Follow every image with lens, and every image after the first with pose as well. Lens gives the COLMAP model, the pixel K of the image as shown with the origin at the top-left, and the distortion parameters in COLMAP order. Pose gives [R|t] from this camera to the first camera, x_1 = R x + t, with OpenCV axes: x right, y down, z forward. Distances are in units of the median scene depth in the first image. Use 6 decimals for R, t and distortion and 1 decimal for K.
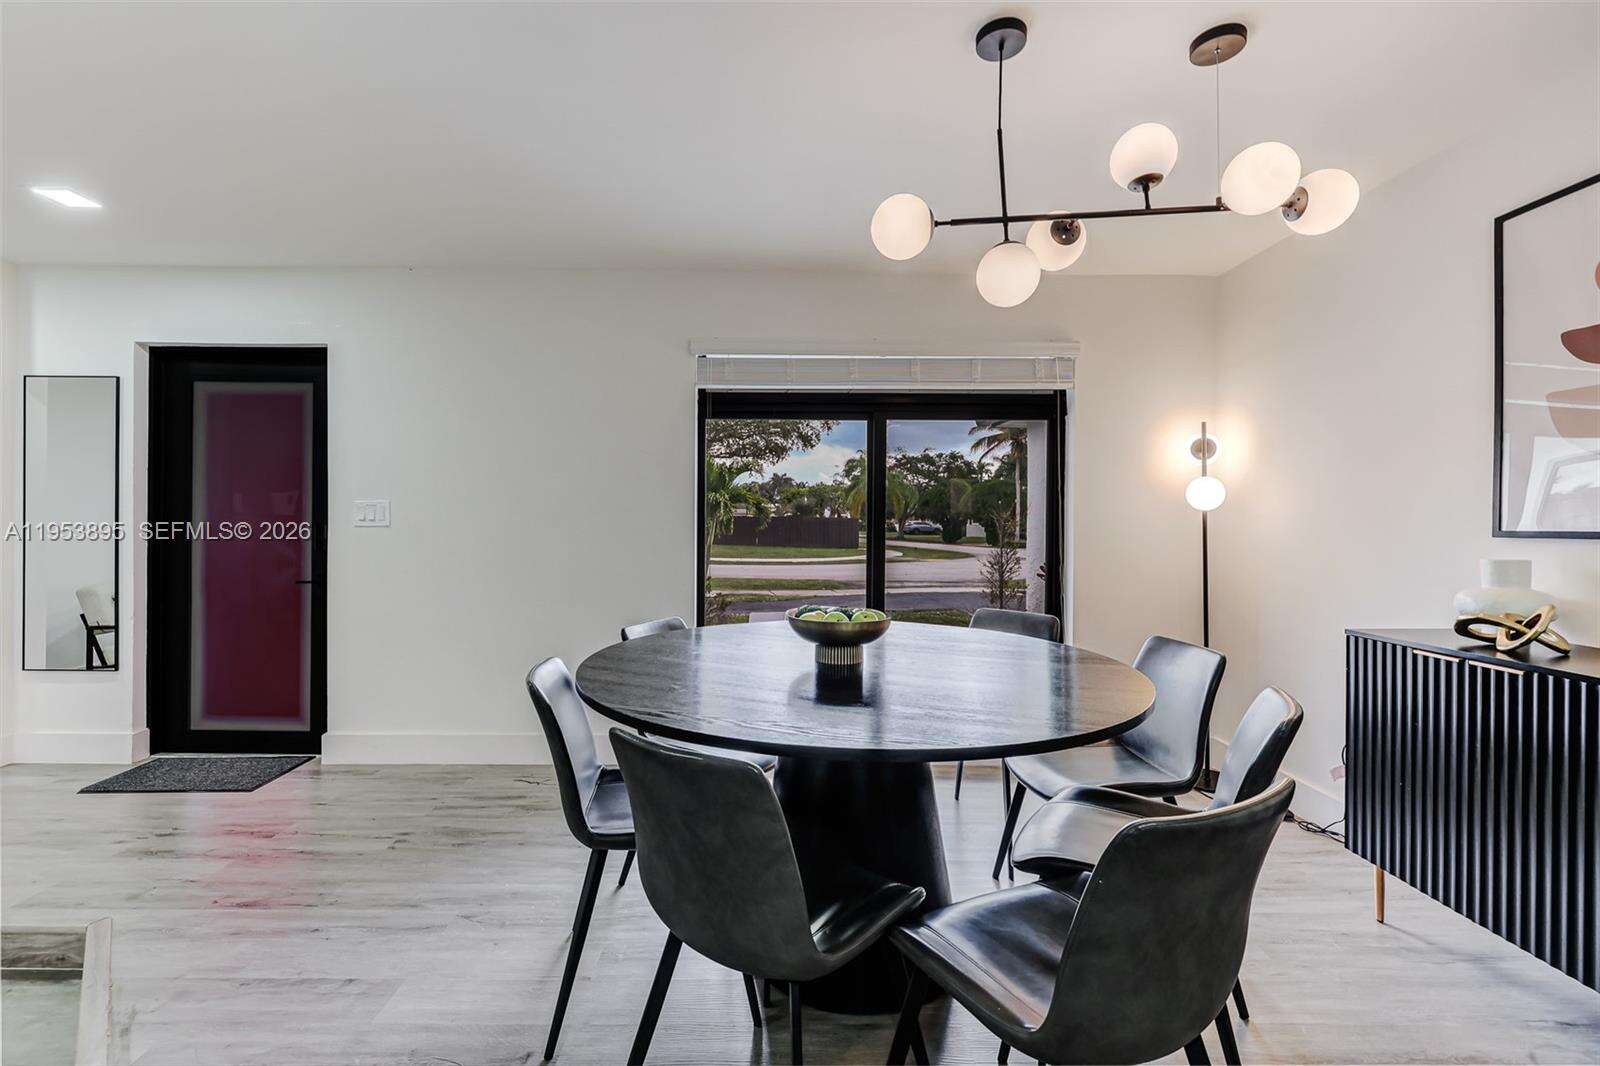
lens RADIAL K [[682.7, 0, 800.0], [0, 682.7, 533.0], [0, 0, 1]] dist [-0.000281, -0.000231]
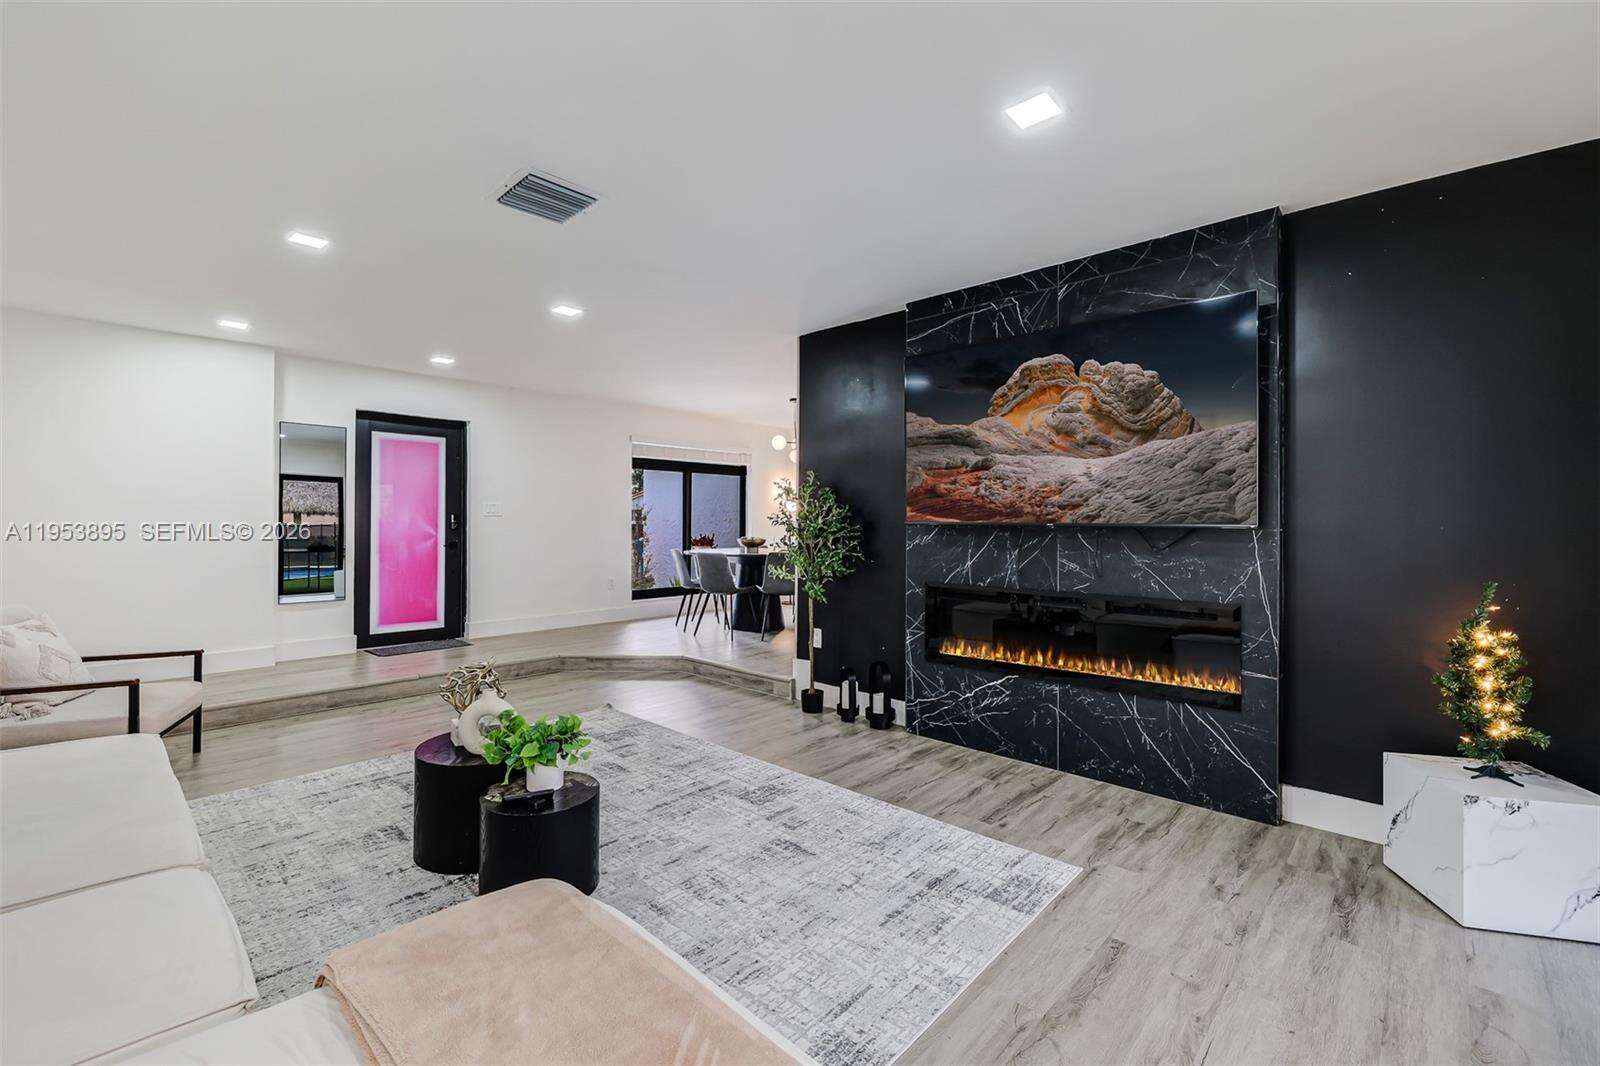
lens RADIAL K [[682.7, 0, 800.0], [0, 682.7, 533.0], [0, 0, 1]] dist [-0.000281, -0.000231]
pose [[0.681657, -0.008001, 0.731628, -1.442899], [0.009365, 0.999954, 0.002210, 0.041956], [-0.731612, 0.005346, 0.681701, -0.964994]]
